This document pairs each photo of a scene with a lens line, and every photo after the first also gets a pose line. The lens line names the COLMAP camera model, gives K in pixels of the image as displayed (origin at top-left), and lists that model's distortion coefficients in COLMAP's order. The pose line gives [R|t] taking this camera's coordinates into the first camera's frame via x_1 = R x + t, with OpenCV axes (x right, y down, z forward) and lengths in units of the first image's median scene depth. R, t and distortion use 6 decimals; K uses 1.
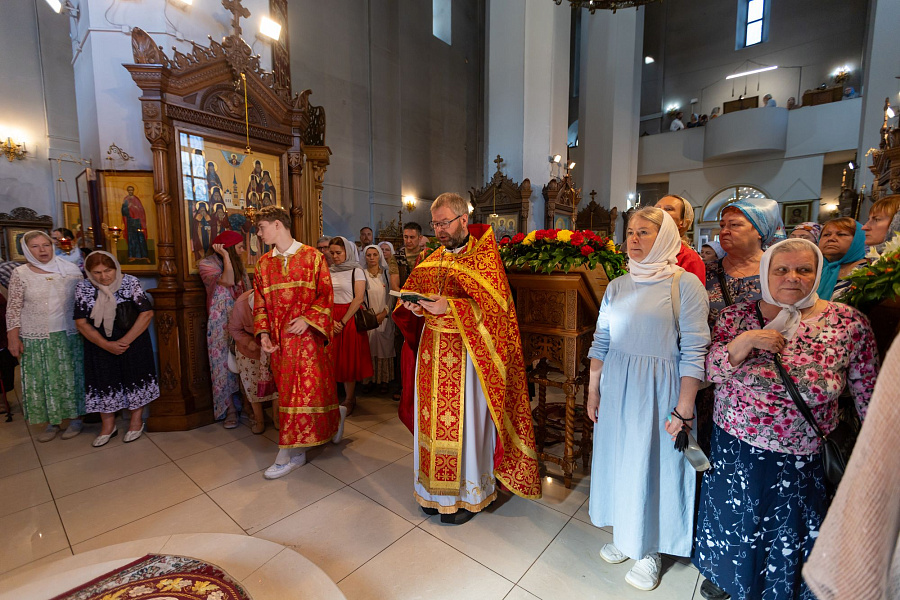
lens RADIAL K [[398.8, 0, 445.6], [0, 398.8, 301.5], [0, 0, 1]] dist [0.001575, 0.000108]
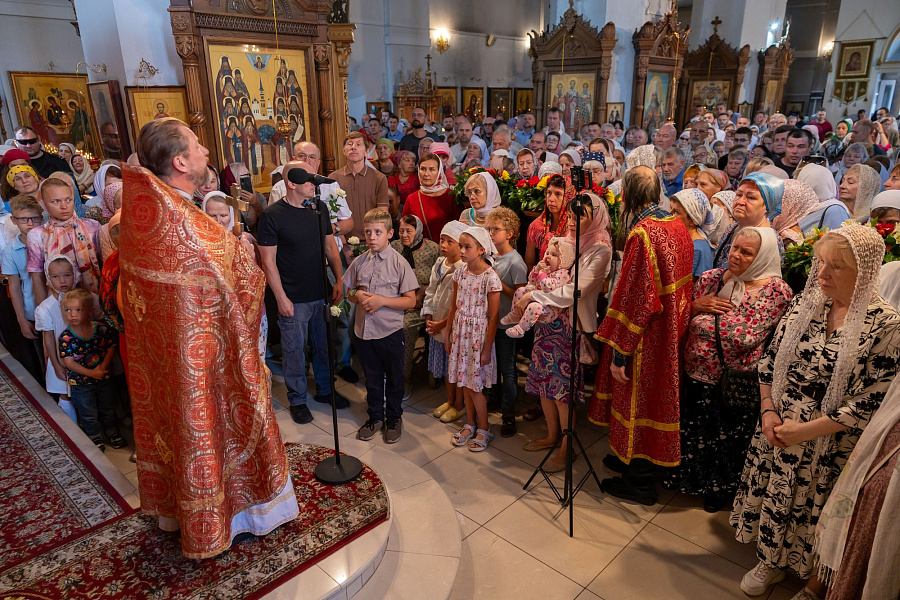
lens RADIAL K [[608.3, 0, 454.4], [0, 608.3, 303.1], [0, 0, 1]] dist [-0.004486, 0.002077]
pose [[0.998419, 0.012814, -0.054729, -0.014044], [-0.000385, 0.975206, 0.221299, -0.105717], [0.056208, -0.220928, 0.973669, -0.319731]]
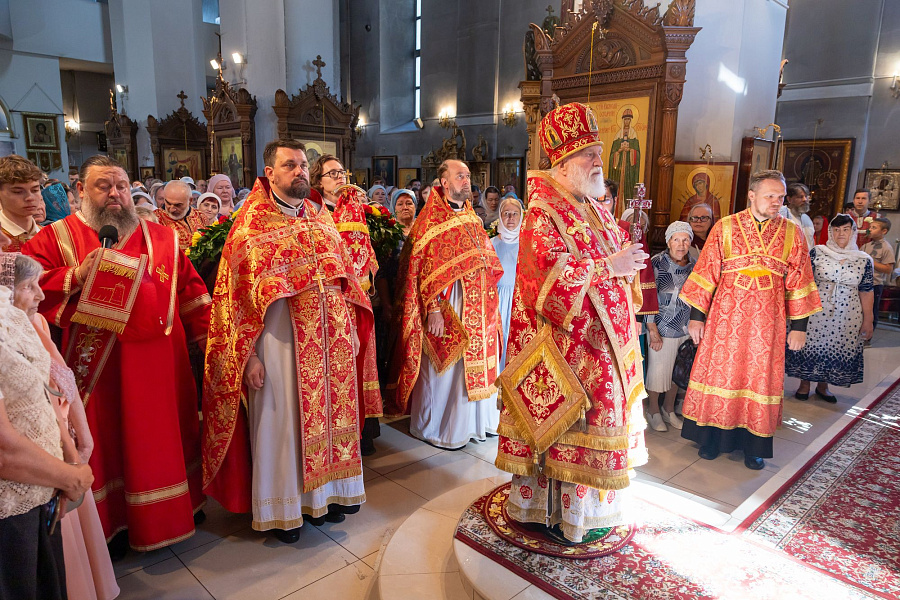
lens RADIAL K [[608.3, 0, 454.4], [0, 608.3, 303.1], [0, 0, 1]] dist [-0.004486, 0.002077]
pose [[0.091572, -0.181642, 0.979092, -0.719994], [0.077435, 0.981544, 0.174855, -0.092702], [-0.992783, 0.059804, 0.103947, 0.278826]]
